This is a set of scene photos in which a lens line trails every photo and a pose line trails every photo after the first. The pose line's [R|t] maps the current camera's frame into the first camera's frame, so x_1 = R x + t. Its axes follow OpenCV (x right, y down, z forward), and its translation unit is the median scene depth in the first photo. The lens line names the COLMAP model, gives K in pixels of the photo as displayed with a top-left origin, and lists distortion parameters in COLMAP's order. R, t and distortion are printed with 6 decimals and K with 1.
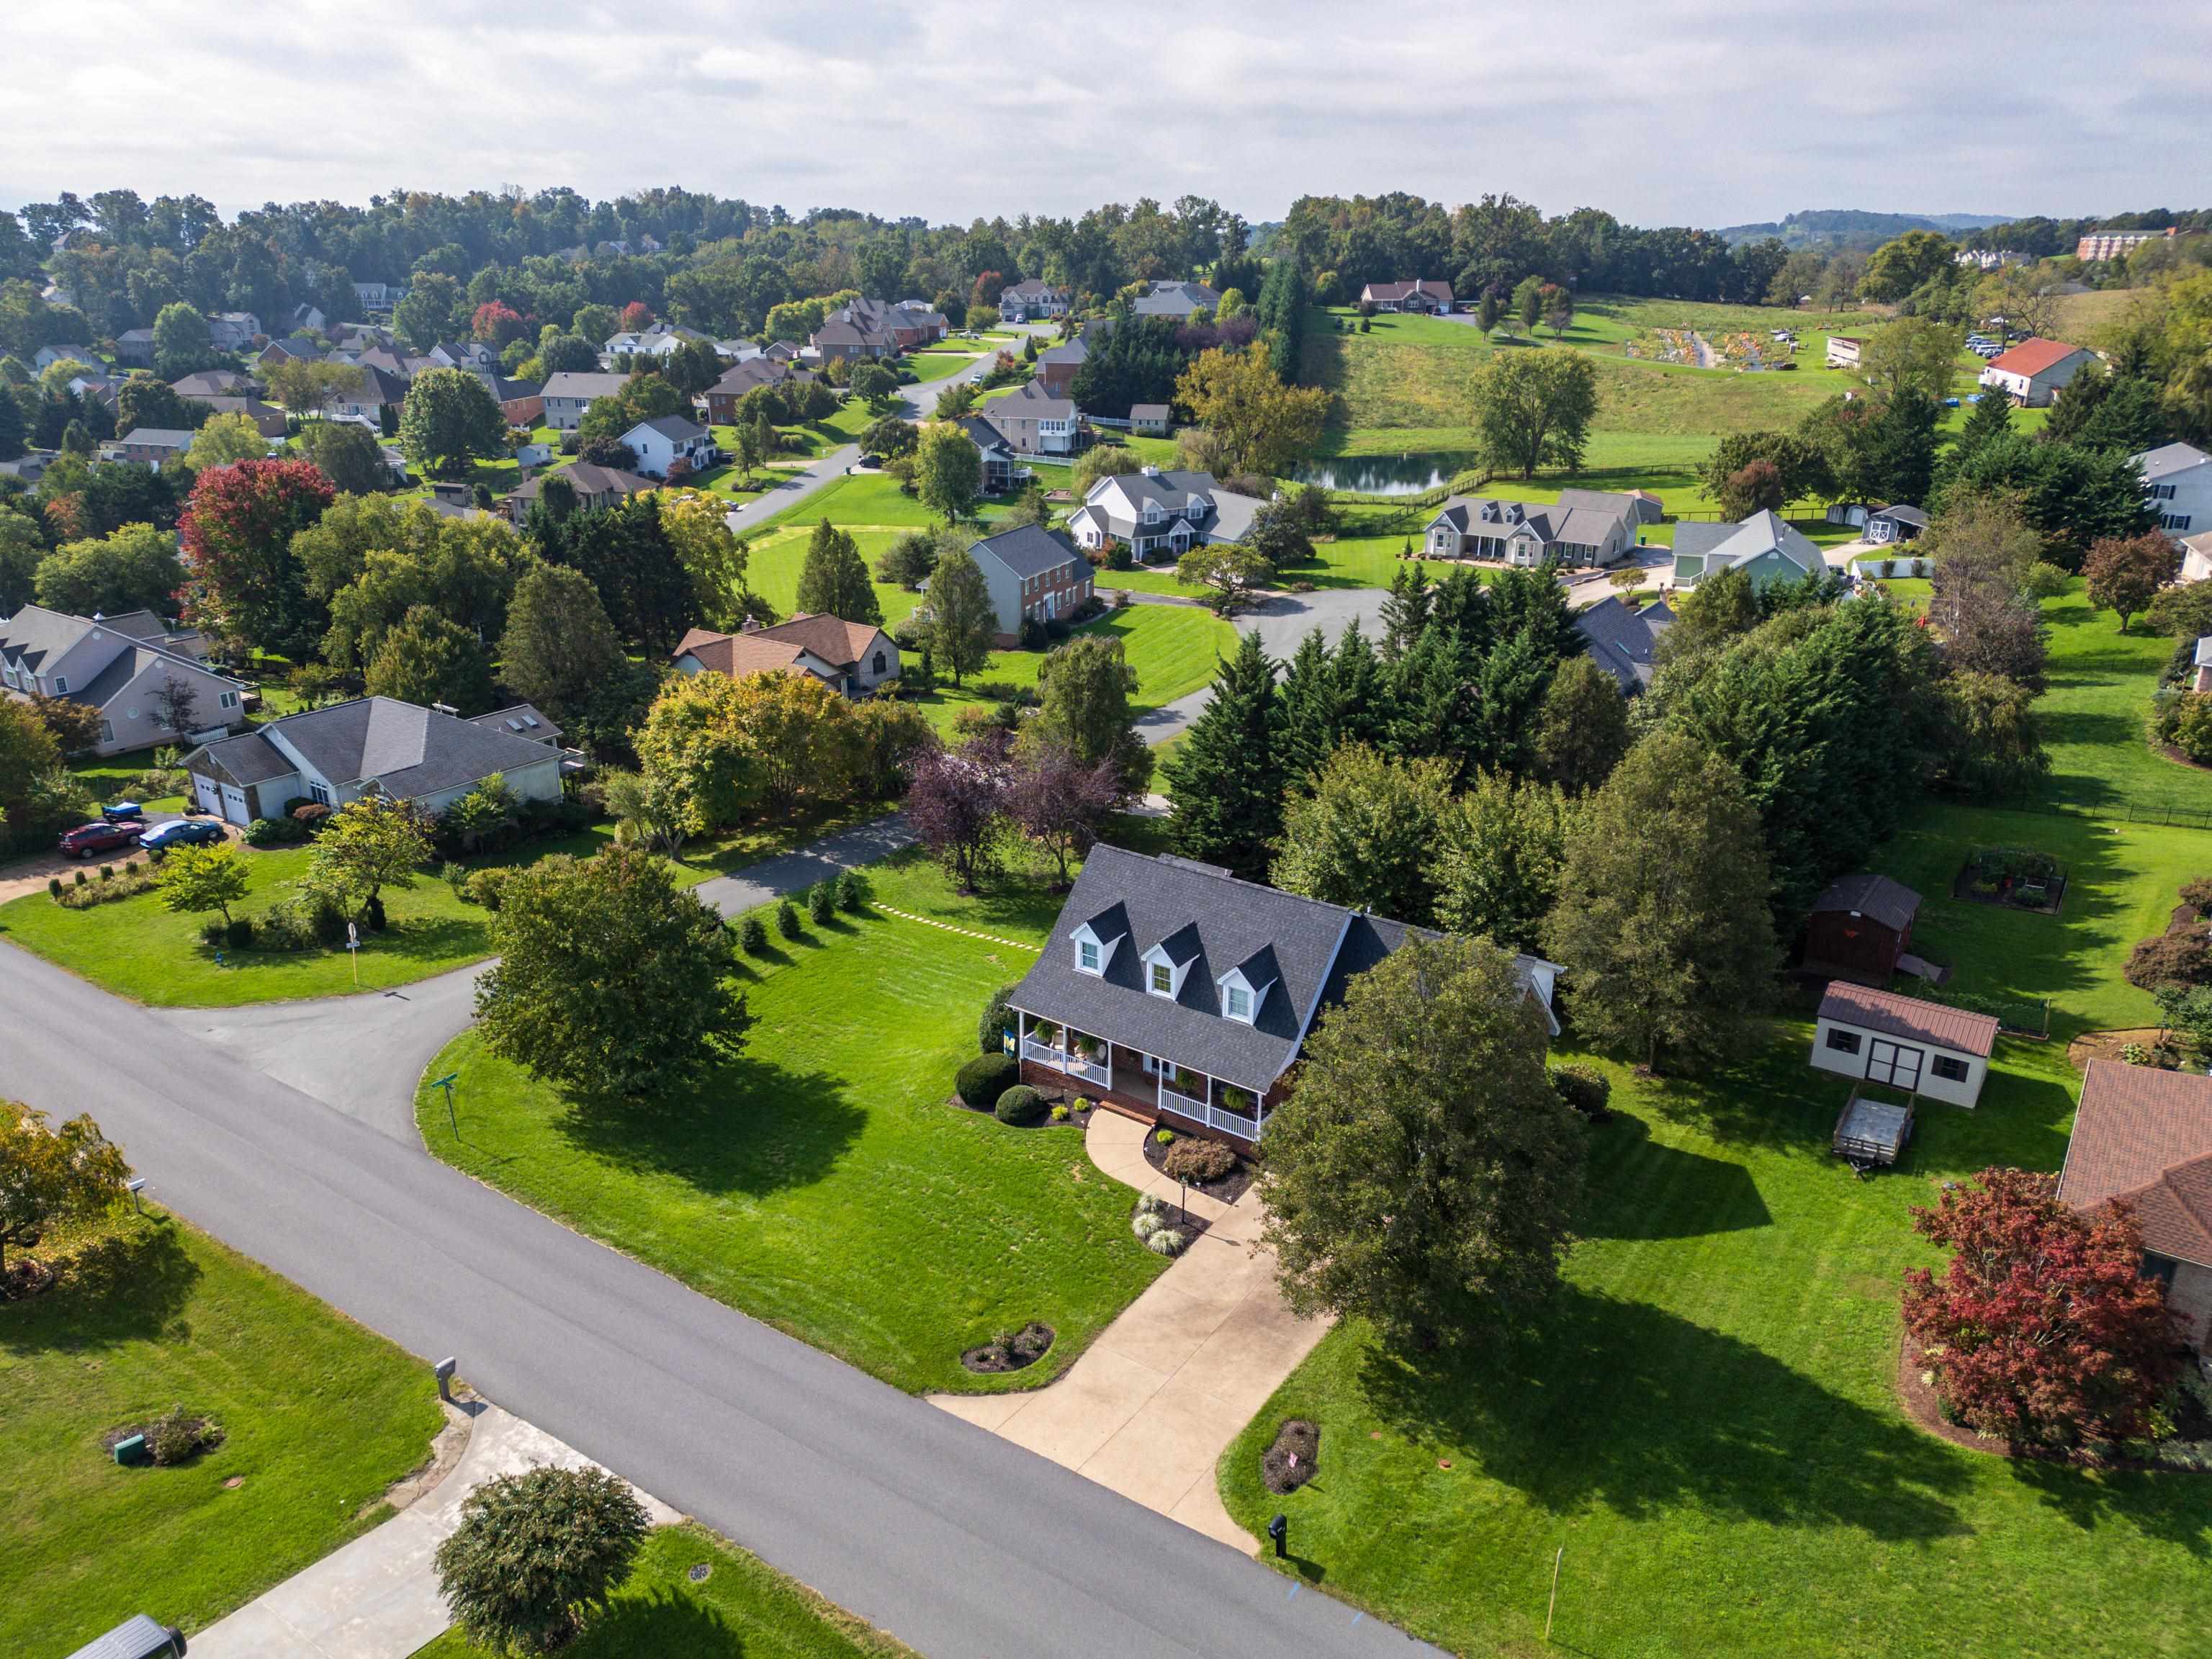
lens RADIAL K [[1555.7, 0, 1114.4], [0, 1555.7, 802.8], [0, 0, 1]] dist [0.112544, -0.129432]
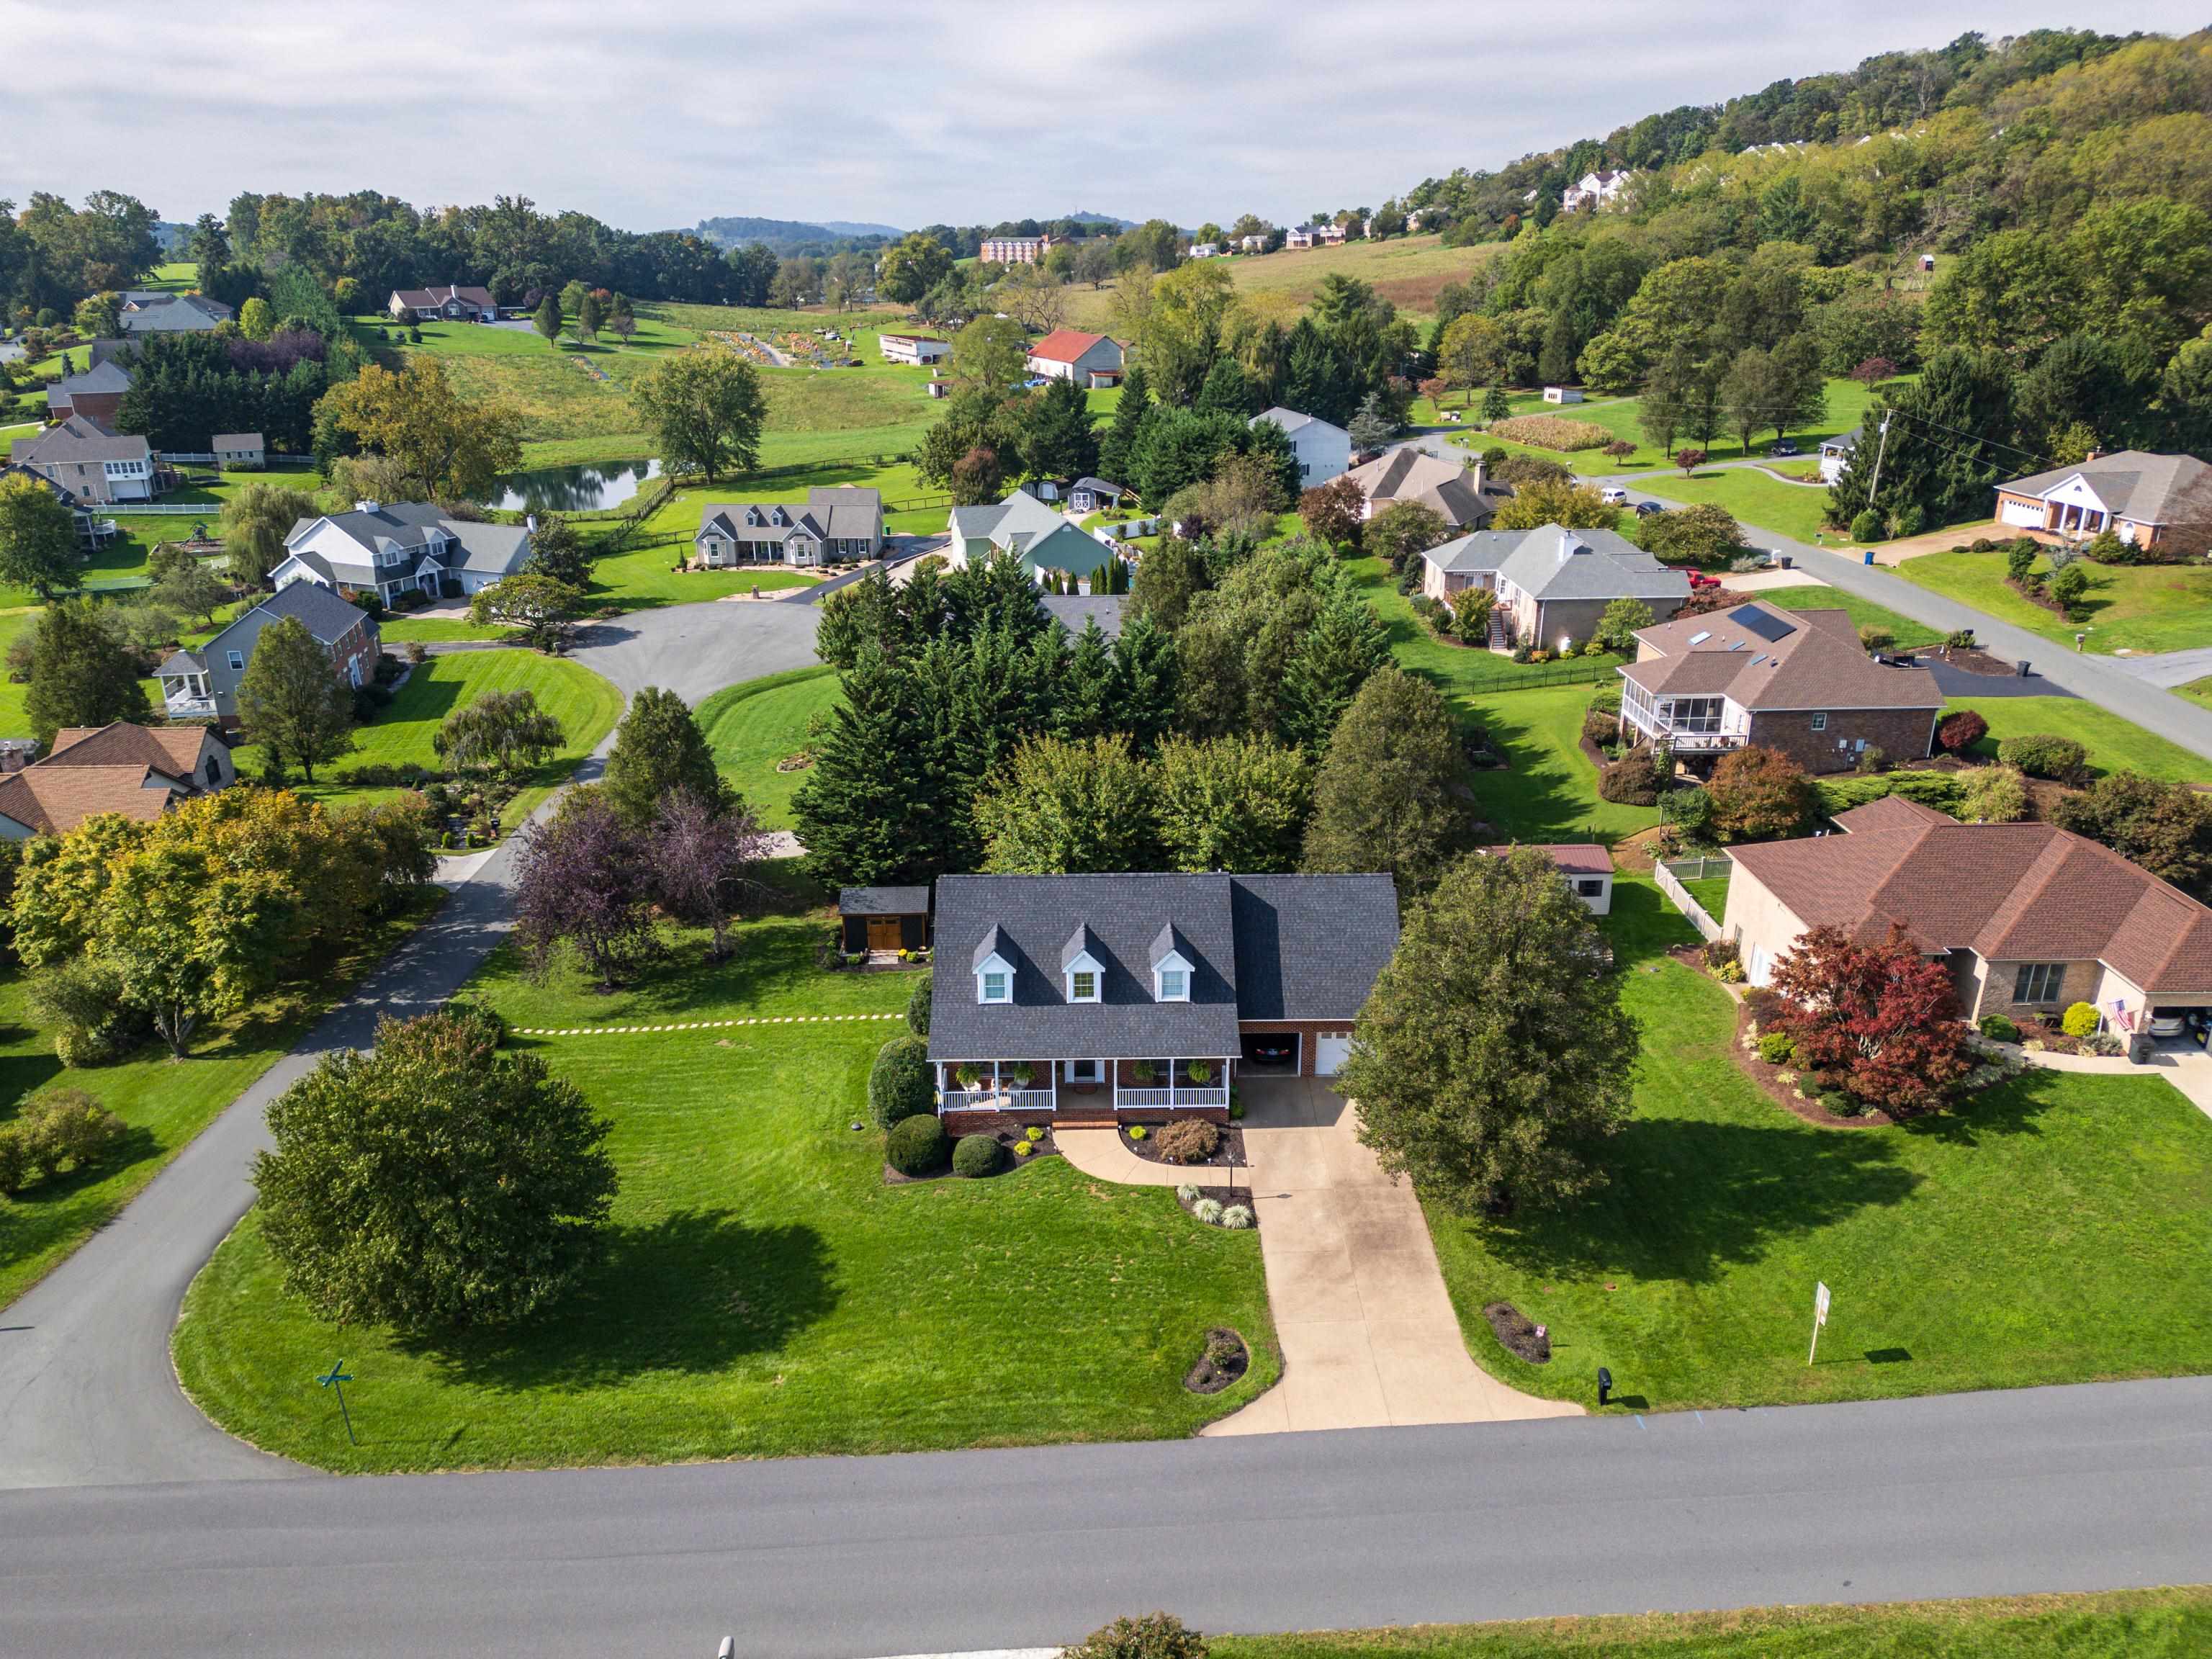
lens RADIAL K [[1564.1, 0, 1113.4], [0, 1564.1, 801.1], [0, 0, 1]] dist [0.076799, -0.070480]
pose [[0.809245, -0.204609, 0.550689, -0.166720], [0.206547, 0.976635, 0.059346, -0.020090], [-0.549965, 0.065718, 0.832598, 0.050991]]
